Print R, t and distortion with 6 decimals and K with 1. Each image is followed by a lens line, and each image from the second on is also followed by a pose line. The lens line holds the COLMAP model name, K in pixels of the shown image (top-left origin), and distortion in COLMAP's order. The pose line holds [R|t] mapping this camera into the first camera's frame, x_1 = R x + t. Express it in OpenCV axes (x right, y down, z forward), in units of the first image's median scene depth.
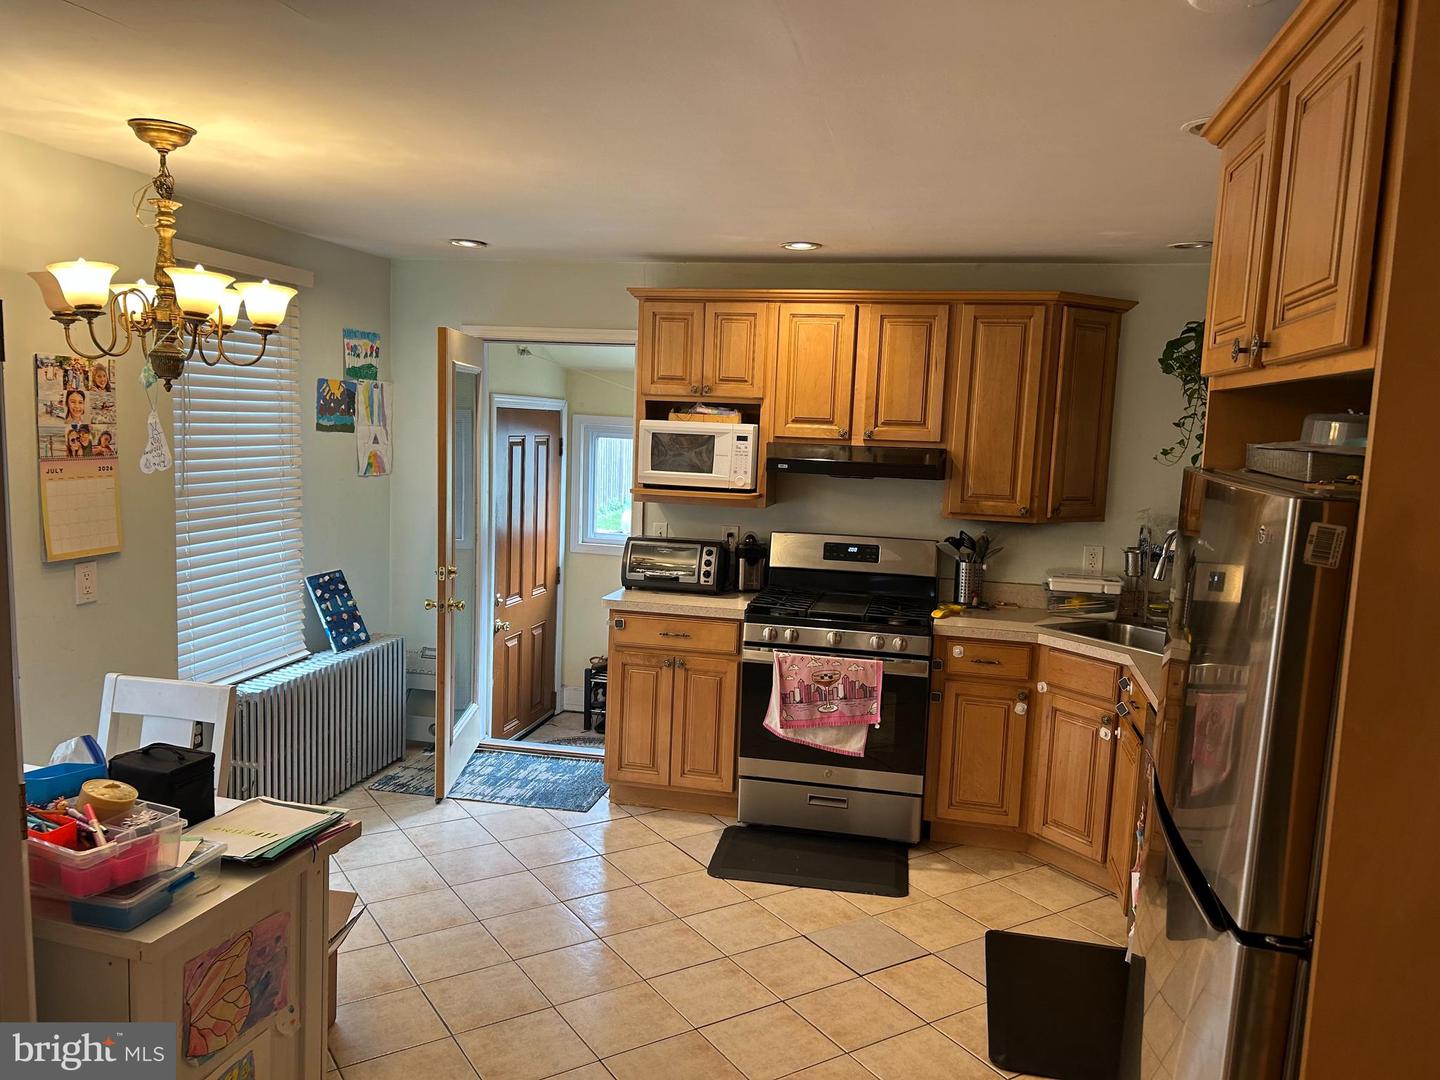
lens RADIAL K [[1084.1, 0, 721.7], [0, 1084.1, 556.9], [0, 0, 1]] dist [0.086478, -0.096589]
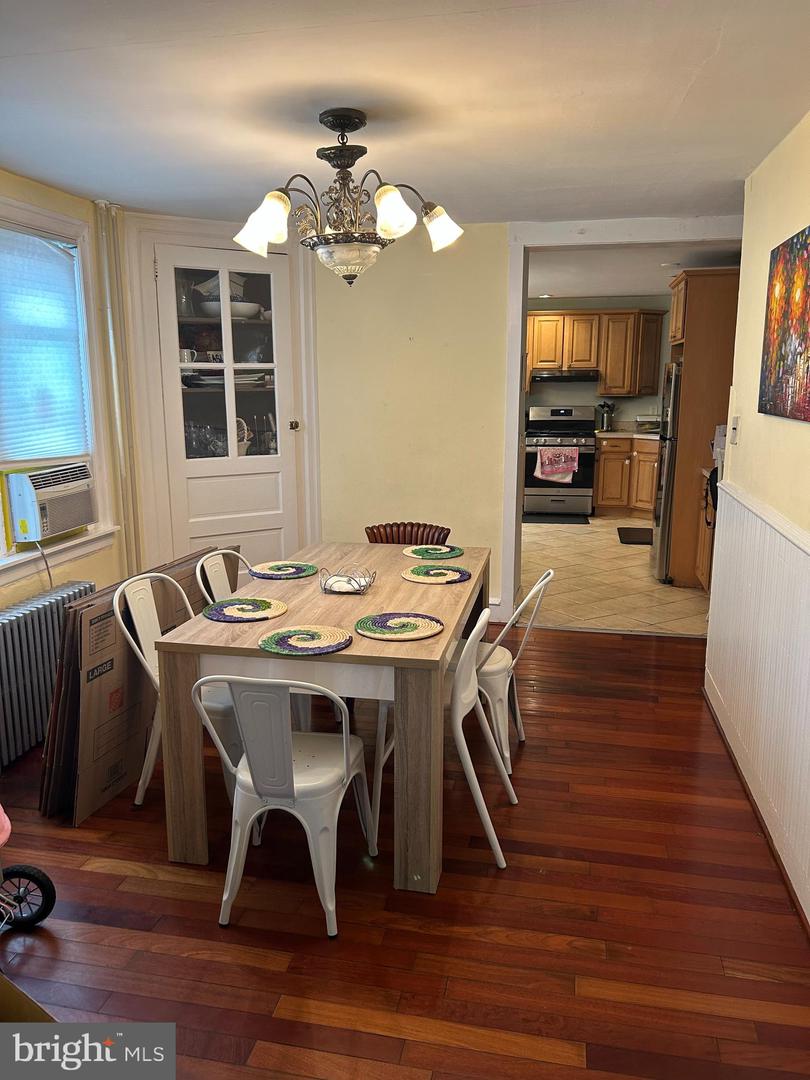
lens RADIAL K [[812.0, 0, 410.7], [0, 812.0, 546.7], [0, 0, 1]] dist [0.058875, -0.061147]
pose [[0.999114, -0.040435, 0.011645, -0.302186], [0.039321, 0.995712, 0.083730, 0.150216], [-0.014981, -0.083198, 0.996420, -1.050426]]
